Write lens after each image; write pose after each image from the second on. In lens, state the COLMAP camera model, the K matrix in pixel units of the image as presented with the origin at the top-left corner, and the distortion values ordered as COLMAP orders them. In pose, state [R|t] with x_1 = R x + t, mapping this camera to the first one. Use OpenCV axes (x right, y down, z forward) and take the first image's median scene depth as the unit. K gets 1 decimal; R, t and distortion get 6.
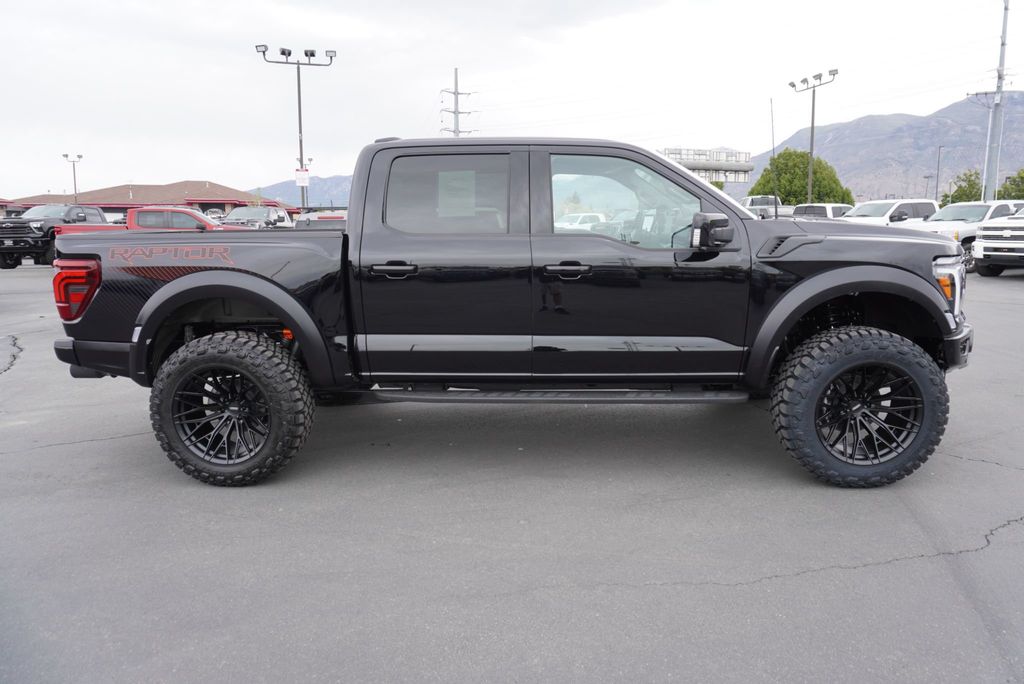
lens RADIAL K [[694.3, 0, 515.1], [0, 694.3, 329.9], [0, 0, 1]] dist [-0.040756, 0.029876]
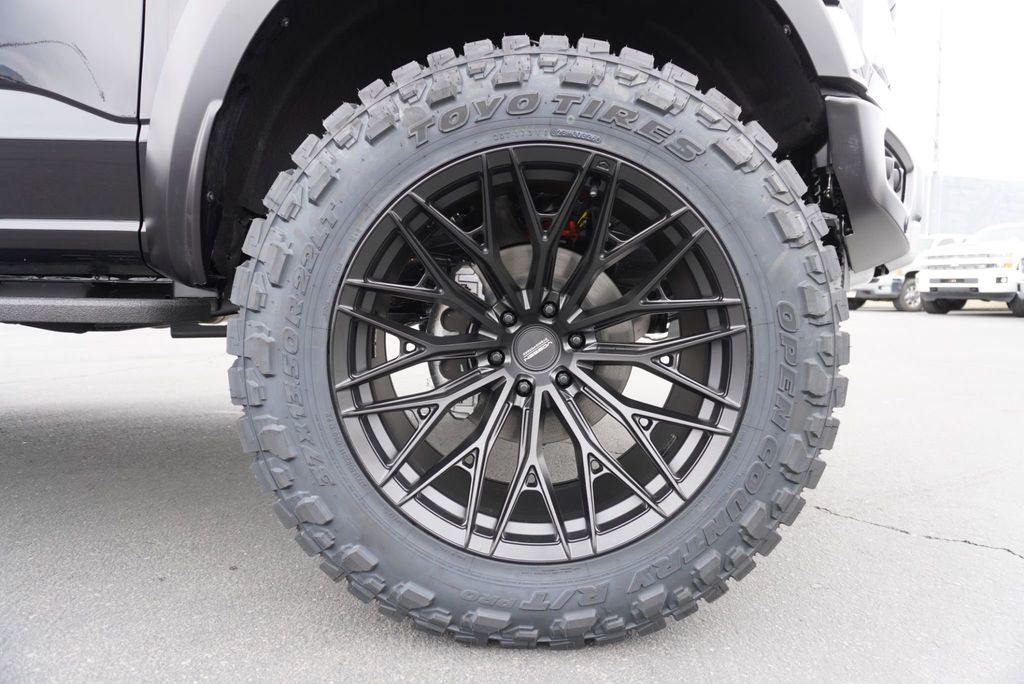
lens RADIAL K [[694.3, 0, 516.4], [0, 694.3, 317.8], [0, 0, 1]] dist [-0.040756, 0.029876]
pose [[0.998044, 0.027270, 0.056247, 0.483841], [-0.020953, 0.993713, -0.109978, 0.134553], [-0.058893, 0.108584, 0.992341, 0.734902]]
